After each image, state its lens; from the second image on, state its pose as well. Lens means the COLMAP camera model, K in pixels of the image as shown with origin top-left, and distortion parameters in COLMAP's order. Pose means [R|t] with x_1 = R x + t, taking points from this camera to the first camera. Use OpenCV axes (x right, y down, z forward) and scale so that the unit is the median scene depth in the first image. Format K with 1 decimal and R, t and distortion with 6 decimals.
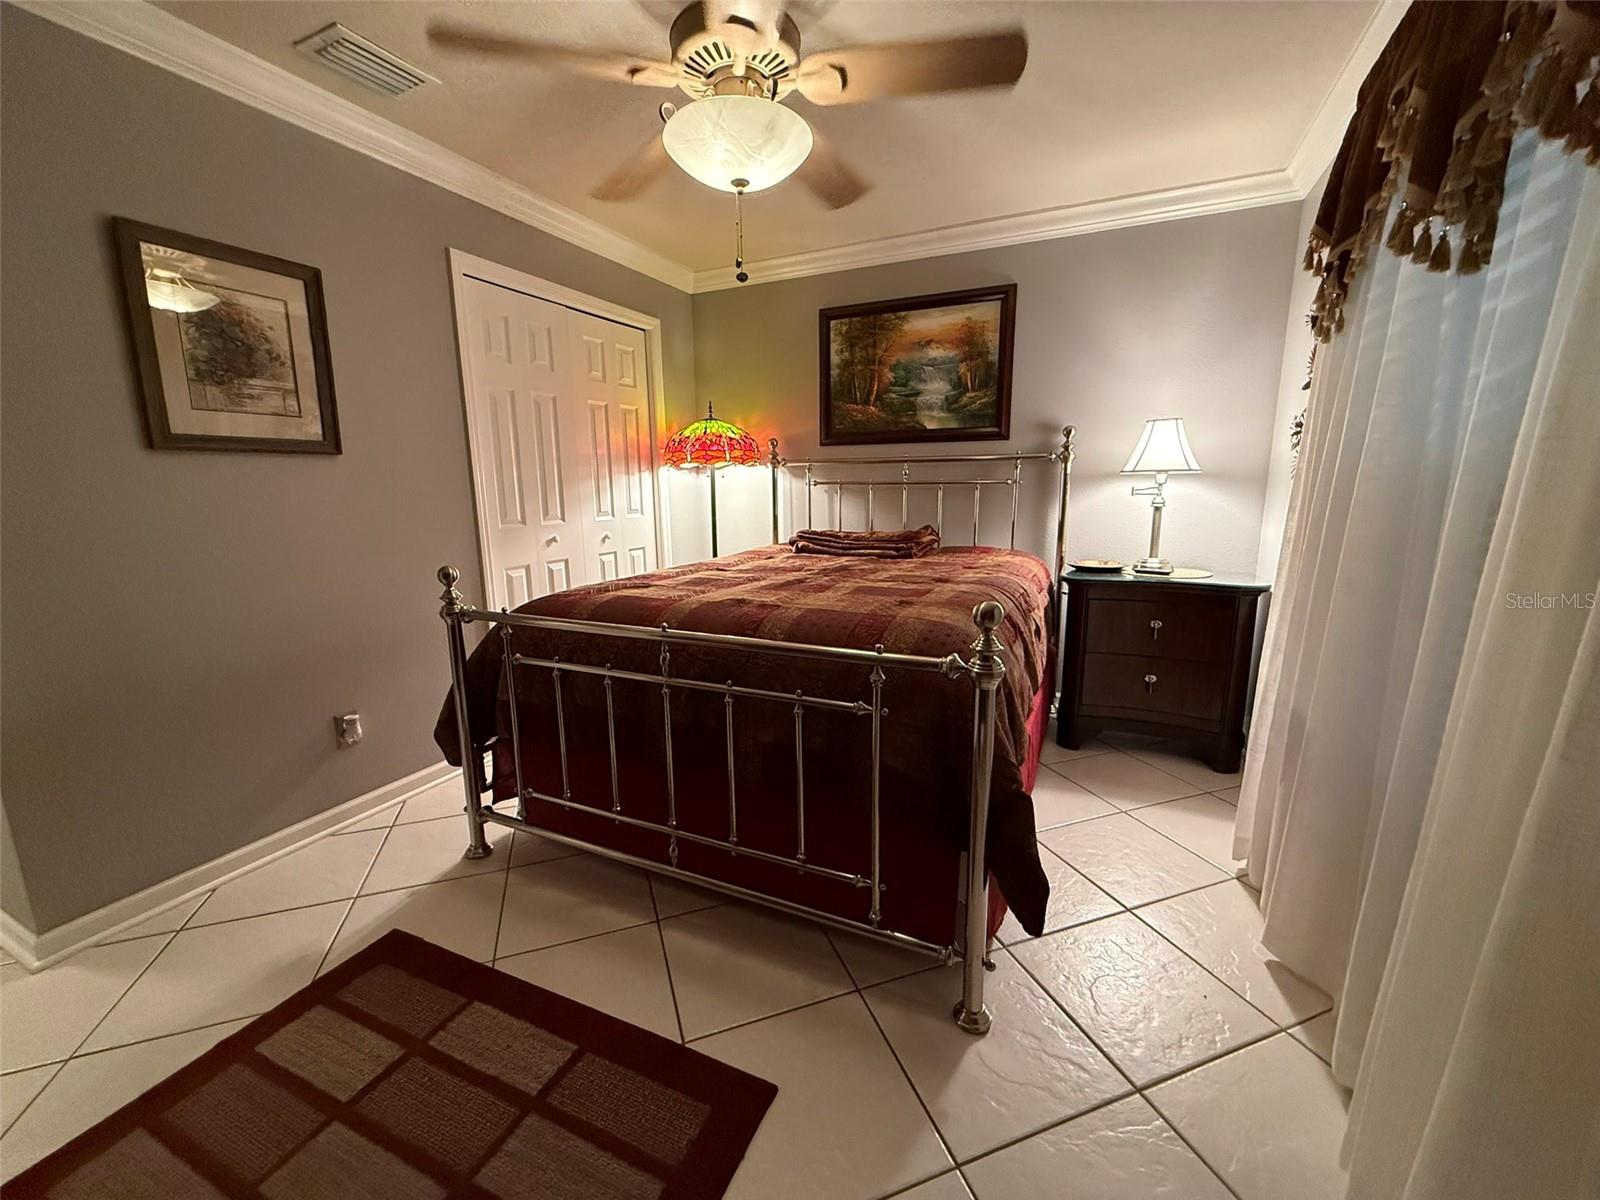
lens RADIAL K [[637.1, 0, 793.8], [0, 637.1, 599.3], [0, 0, 1]] dist [0.000236, -0.000116]
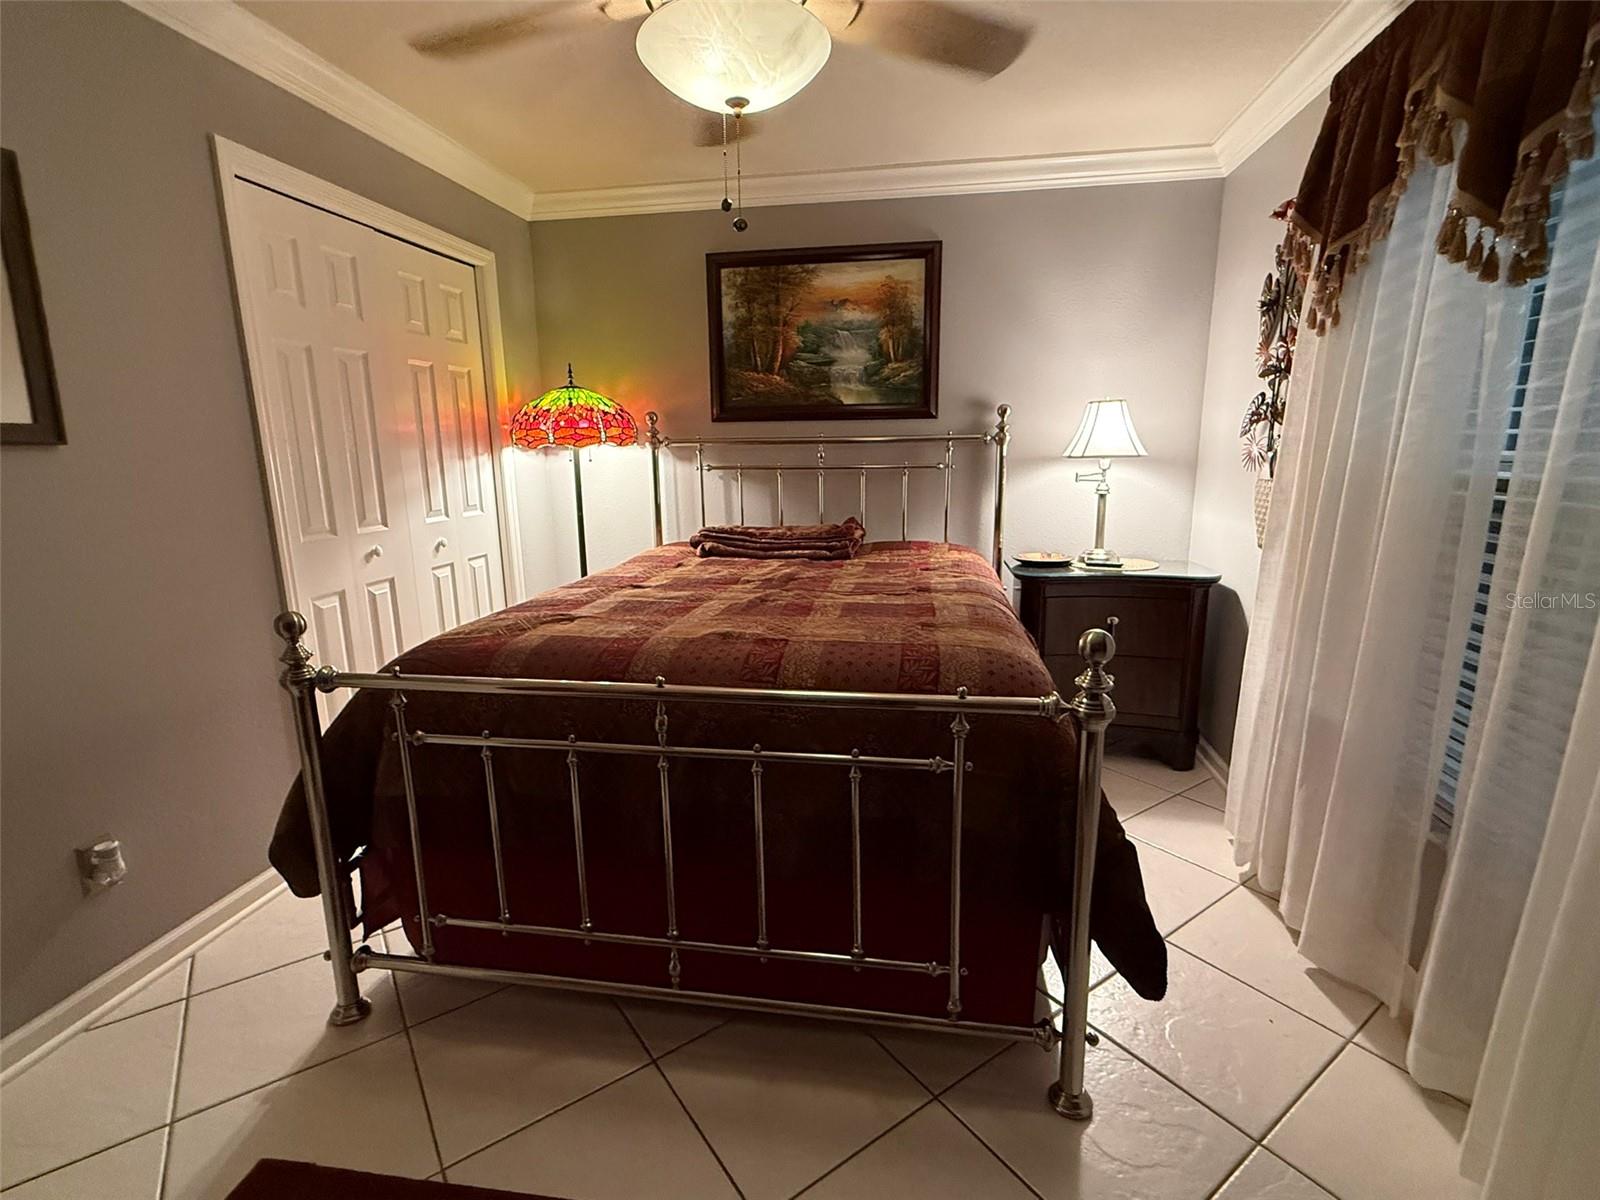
lens RADIAL K [[753.7, 0, 798.3], [0, 753.7, 599.8], [0, 0, 1]] dist [0.001151, 0.000134]
pose [[0.962634, -0.055871, 0.264980, -0.202894], [0.052368, 0.998422, 0.020268, -0.046220], [-0.265694, -0.005634, 0.964041, 0.066562]]
